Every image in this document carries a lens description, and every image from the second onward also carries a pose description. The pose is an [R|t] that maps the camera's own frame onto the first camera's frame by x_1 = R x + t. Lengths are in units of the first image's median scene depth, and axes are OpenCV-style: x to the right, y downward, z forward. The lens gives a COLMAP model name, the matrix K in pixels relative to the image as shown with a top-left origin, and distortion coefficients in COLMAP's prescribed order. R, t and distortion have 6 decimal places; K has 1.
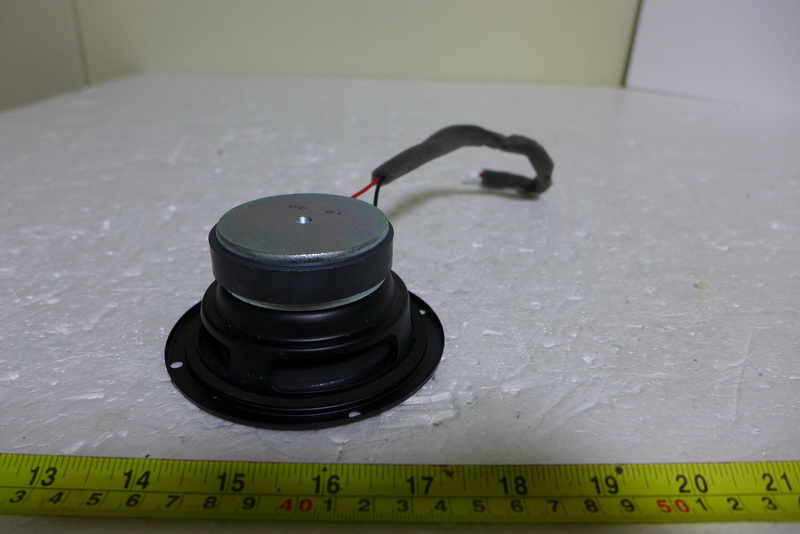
lens RADIAL K [[581.2, 0, 397.5], [0, 581.2, 266.6], [0, 0, 1]] dist [-0.060272, 0.024980]
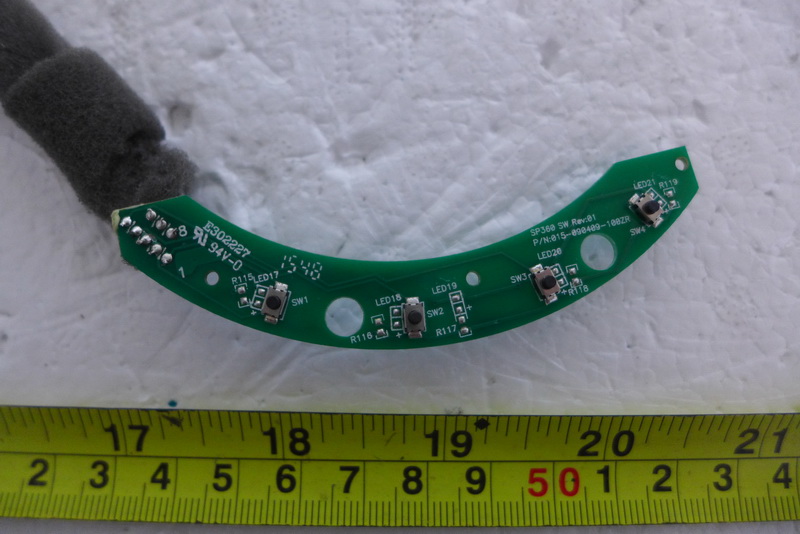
lens RADIAL K [[581.2, 0, 394.6], [0, 581.2, 262.3], [0, 0, 1]] dist [-0.060272, 0.024980]
pose [[0.998518, 0.034593, -0.042007, 0.329772], [0.020107, 0.482778, 0.875512, -0.213181], [0.050567, -0.875060, 0.481367, 0.888704]]
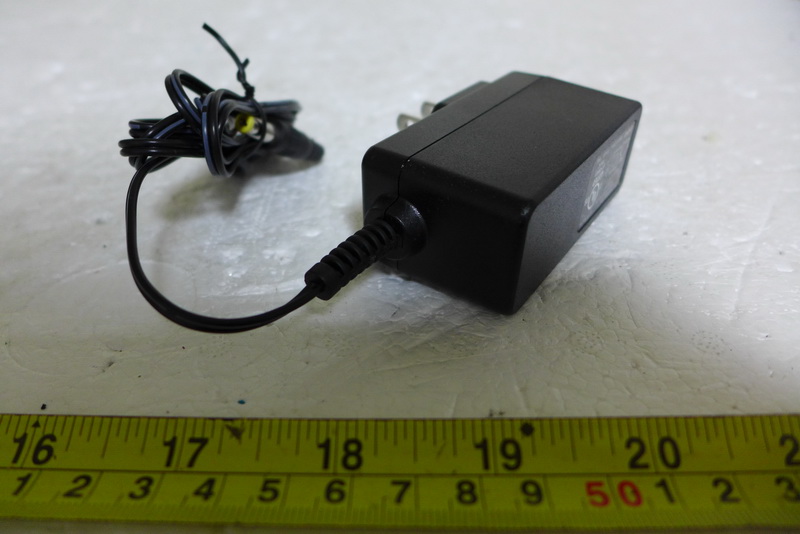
lens RADIAL K [[581.2, 0, 399.3], [0, 581.2, 262.1], [0, 0, 1]] dist [-0.060272, 0.024980]
pose [[0.998390, -0.014417, -0.054867, 0.299349], [0.022837, 0.987482, 0.156068, 0.095240], [0.051930, -0.157070, 0.986221, 0.452141]]
